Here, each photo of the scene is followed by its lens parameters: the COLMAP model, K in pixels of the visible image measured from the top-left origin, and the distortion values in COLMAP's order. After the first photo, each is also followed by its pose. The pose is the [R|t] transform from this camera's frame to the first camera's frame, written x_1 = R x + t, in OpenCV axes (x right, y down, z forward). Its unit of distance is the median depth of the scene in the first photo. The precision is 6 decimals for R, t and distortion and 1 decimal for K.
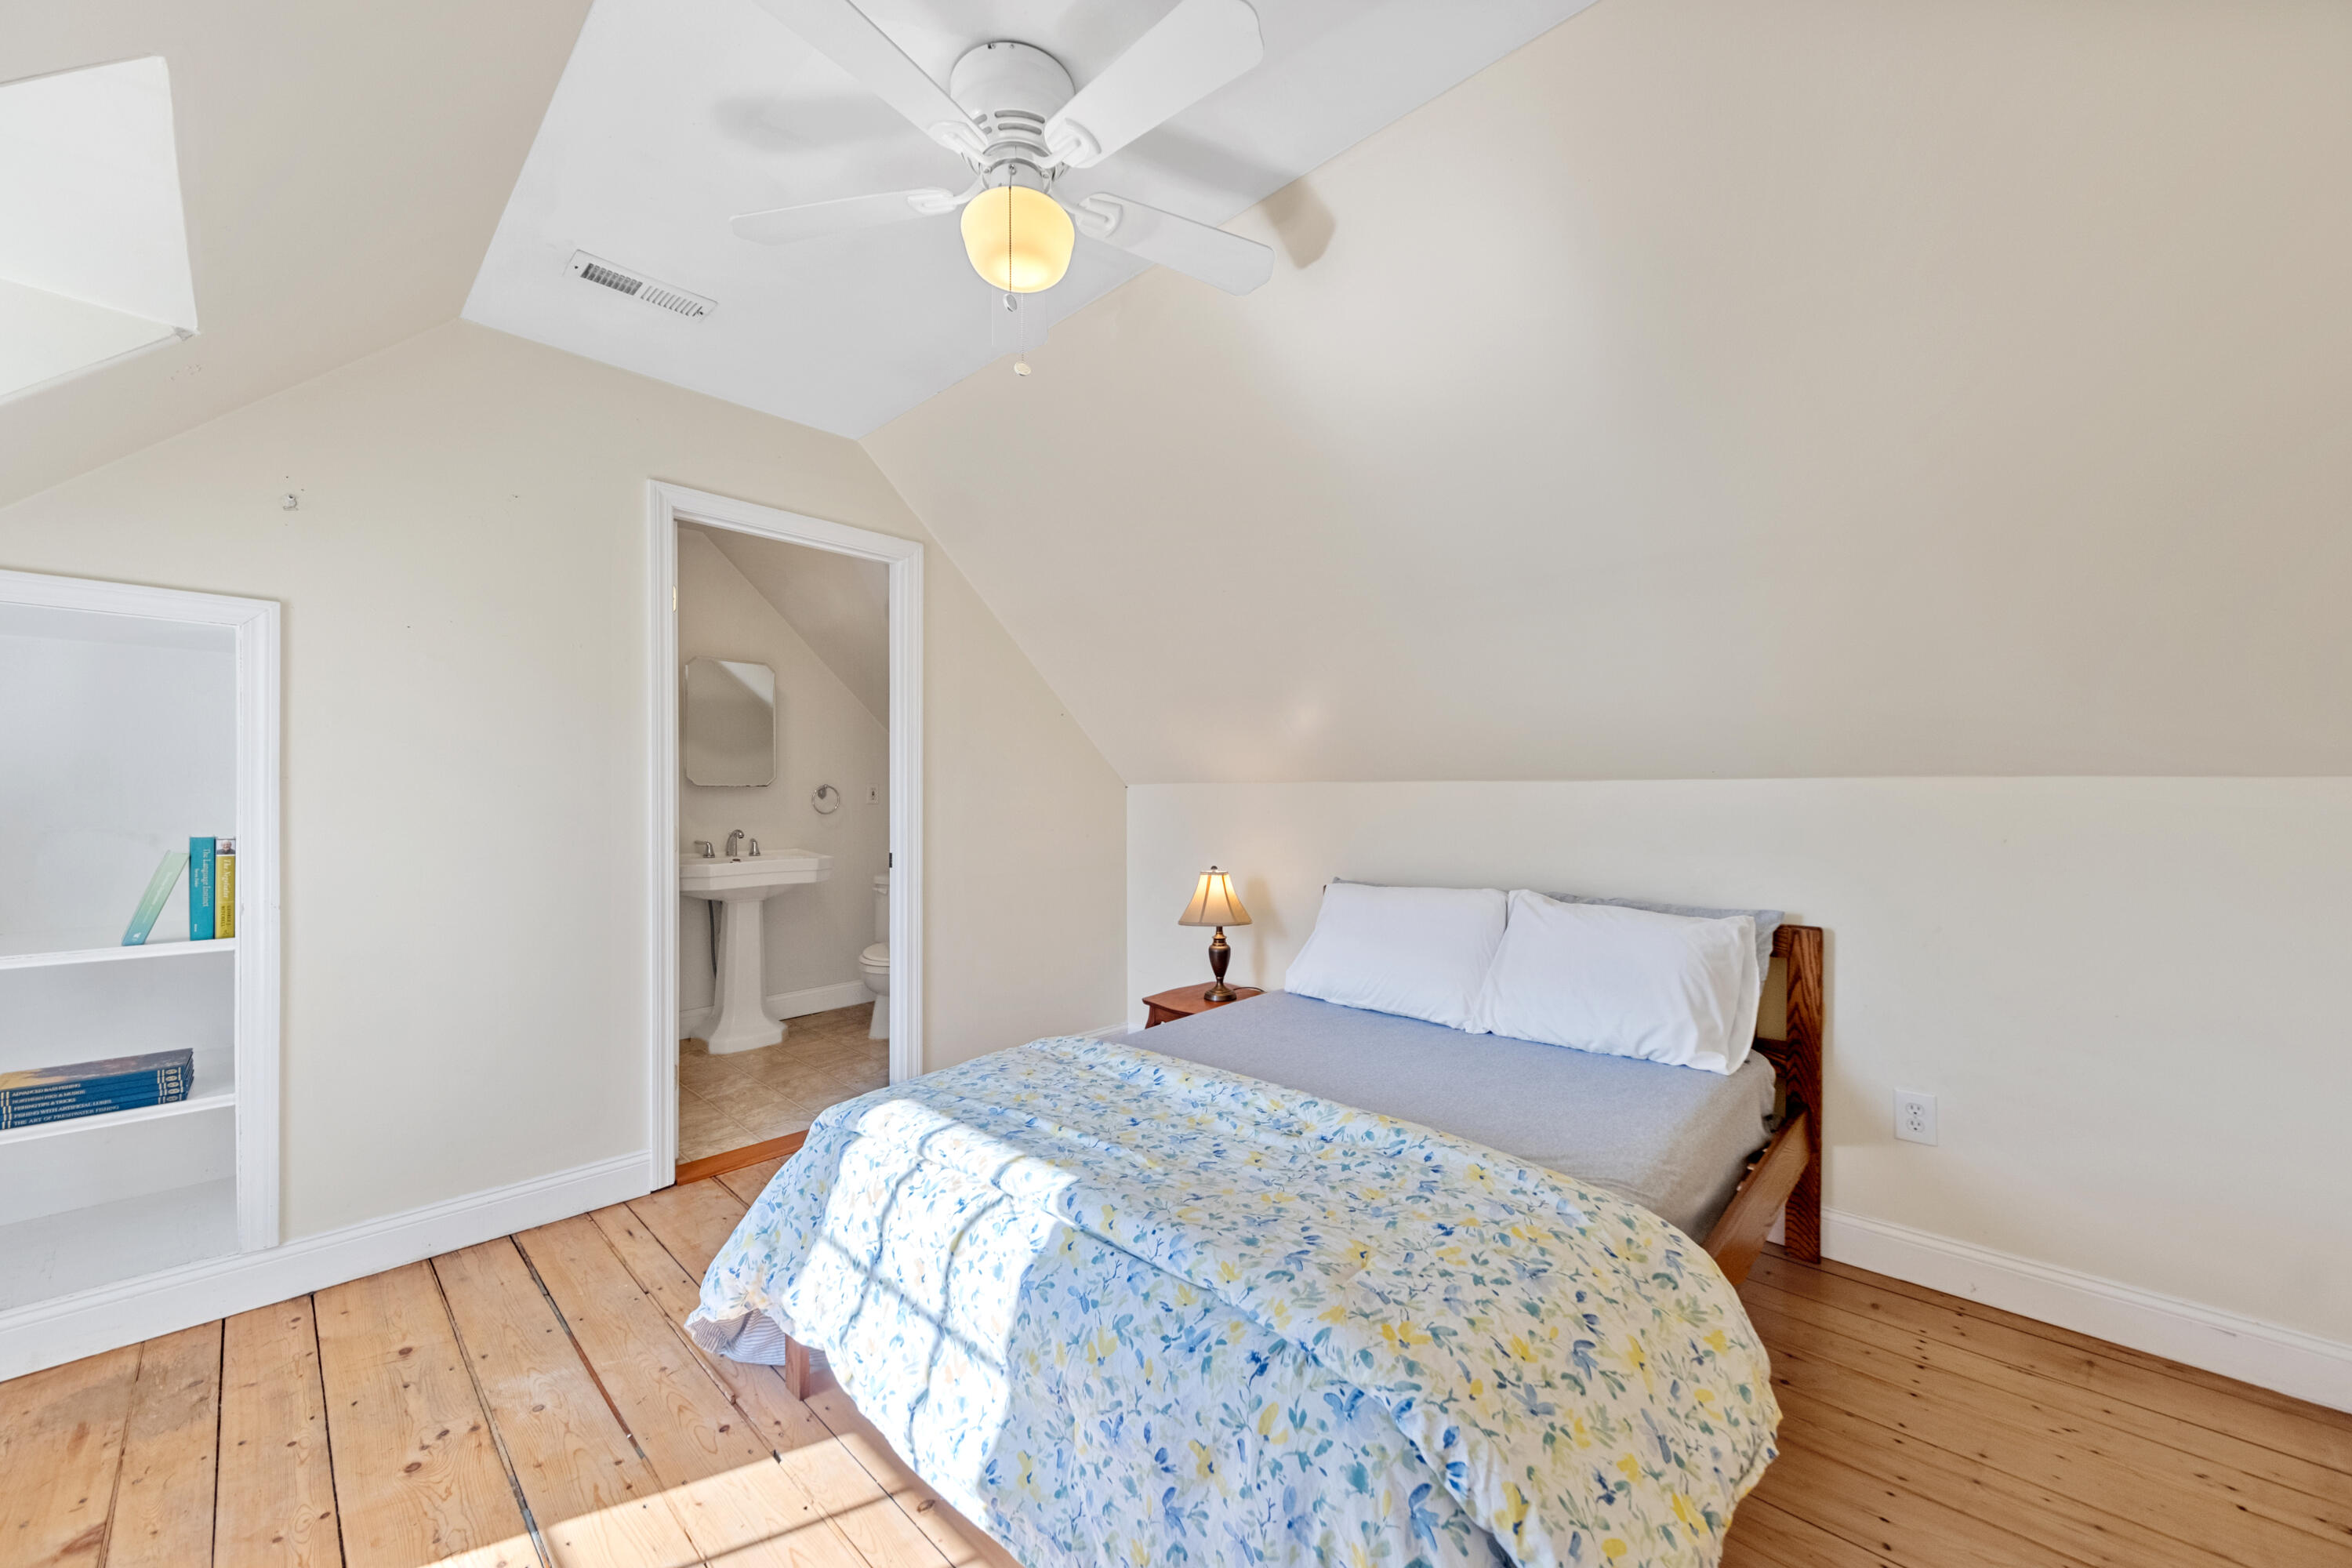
lens RADIAL K [[879.3, 0, 1178.2], [0, 879.3, 785.7], [0, 0, 1]] dist [0.001149, -0.000010]
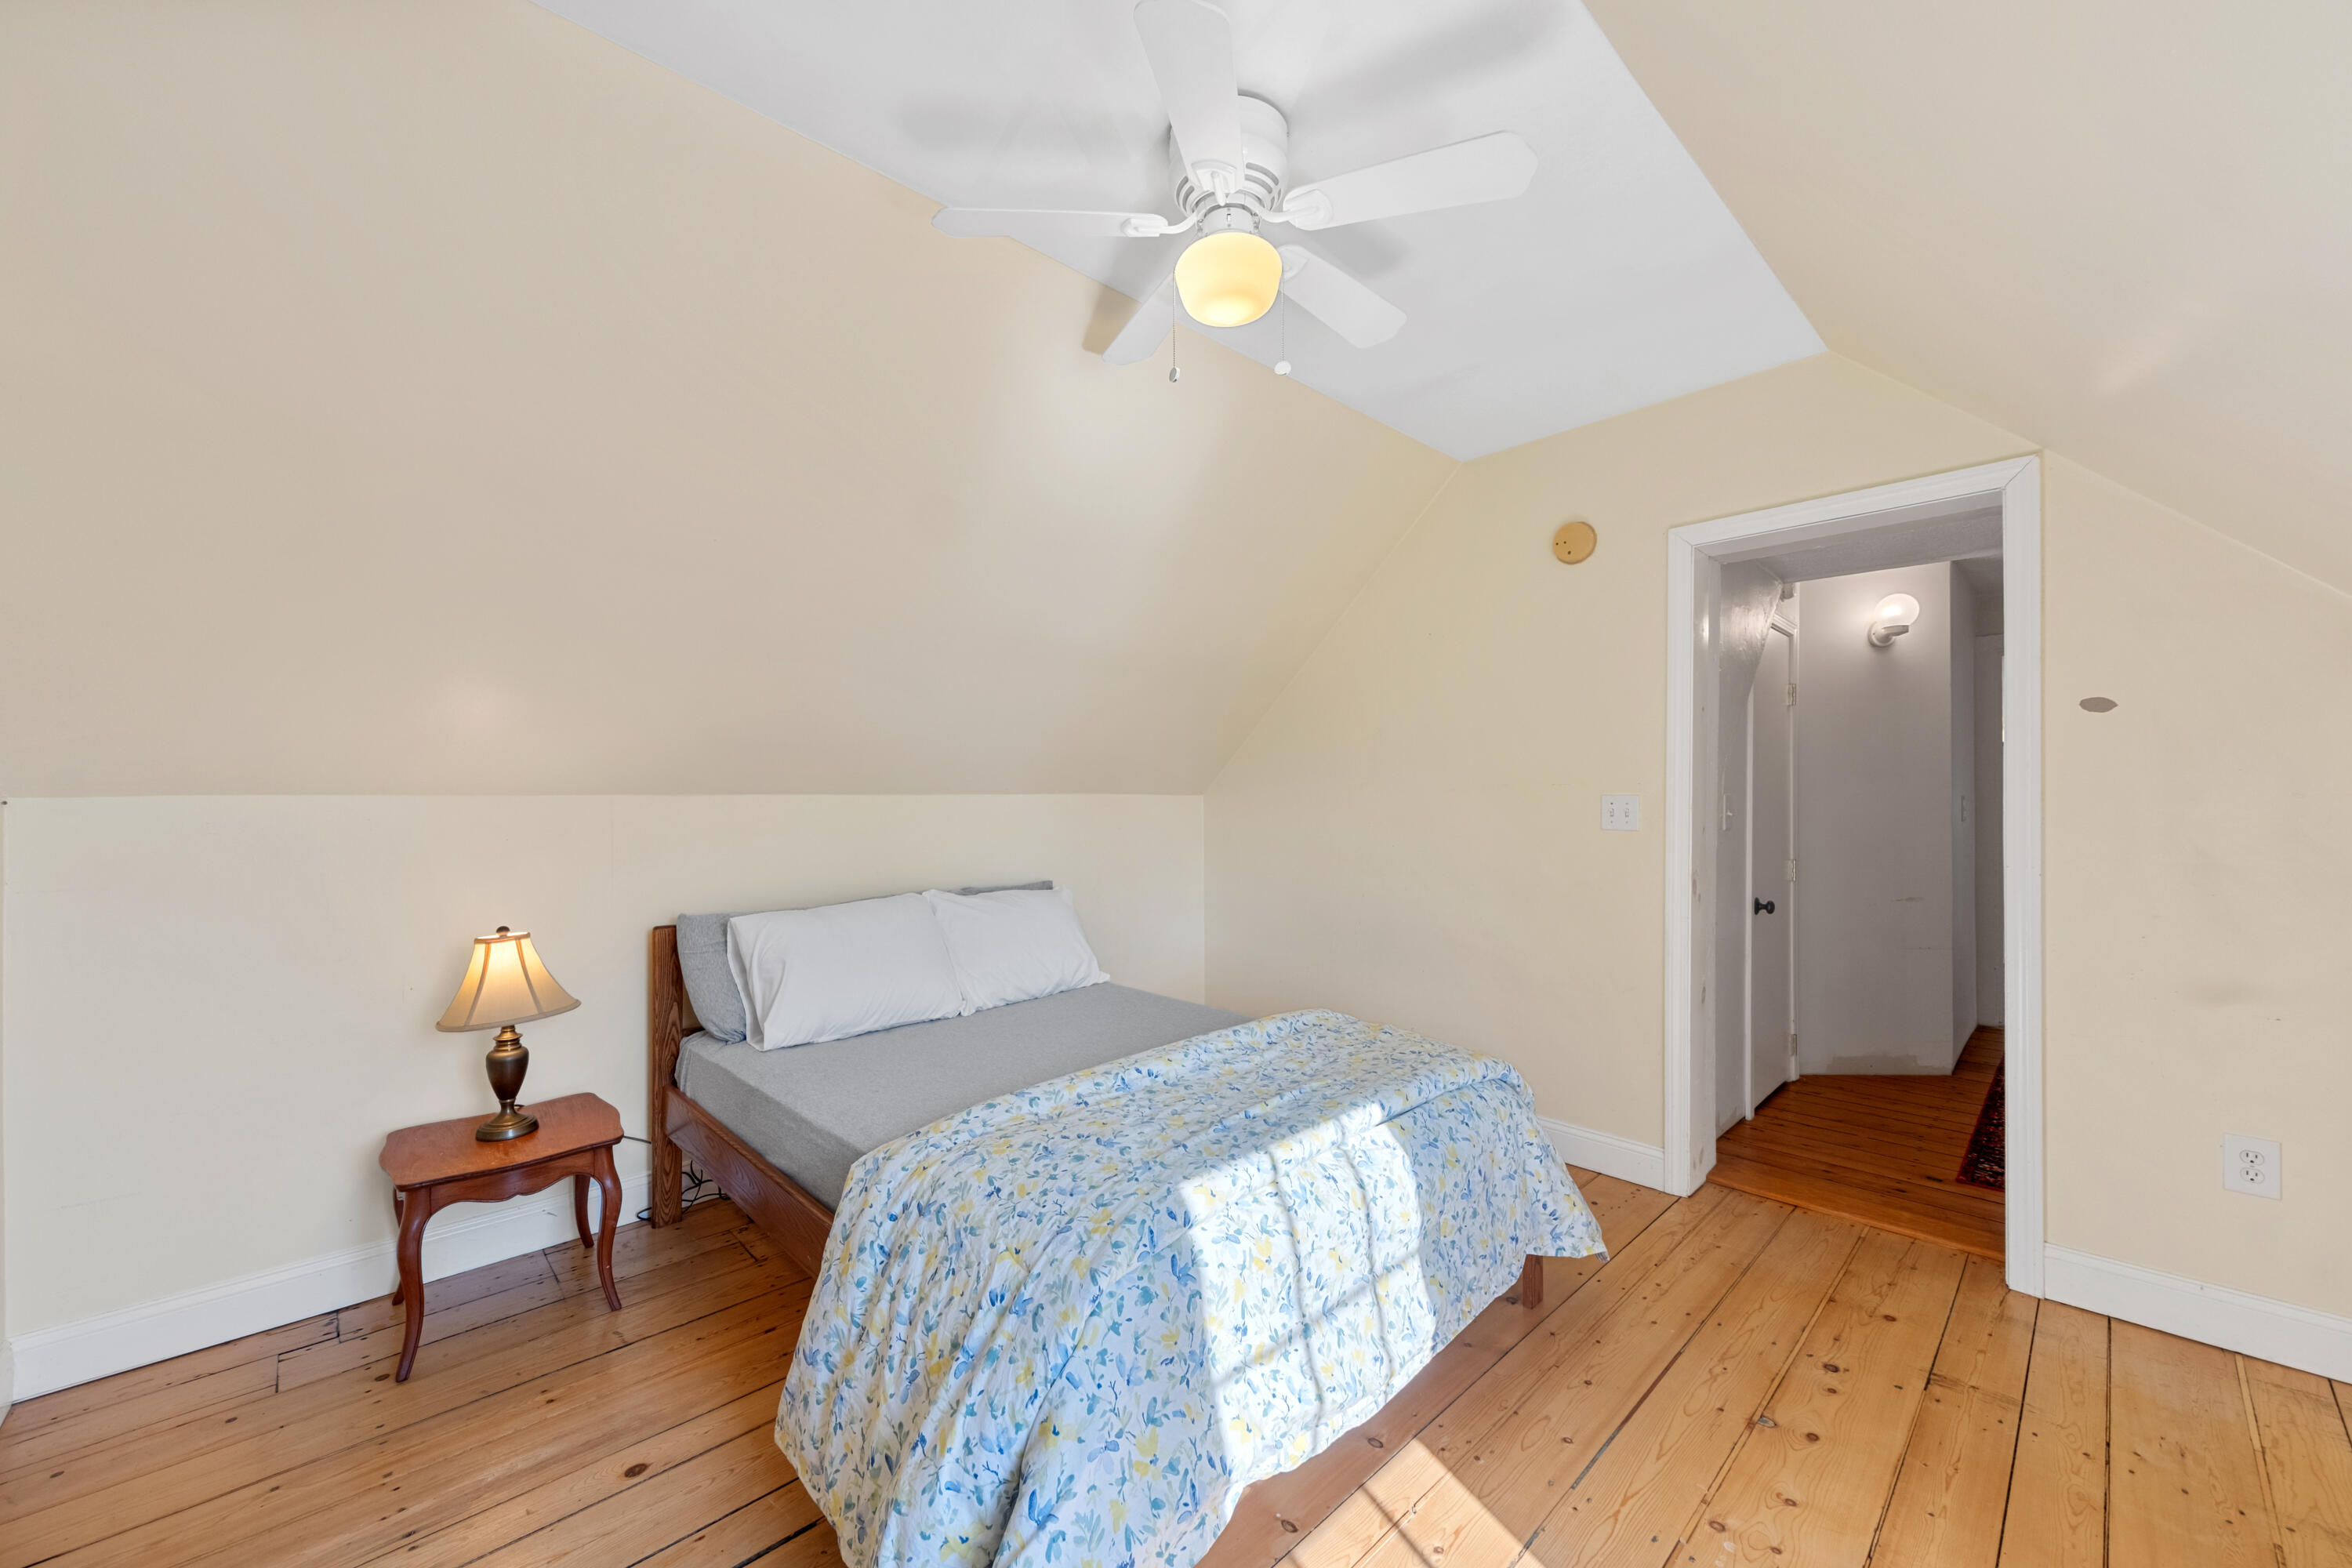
lens RADIAL K [[879.3, 0, 1177.9], [0, 879.3, 790.8], [0, 0, 1]] dist [0.001149, -0.000010]
pose [[0.061620, 0.005493, 0.998085, -1.036101], [0.004366, 0.999974, -0.005773, -0.005870], [-0.998090, 0.004714, 0.061595, 0.848562]]
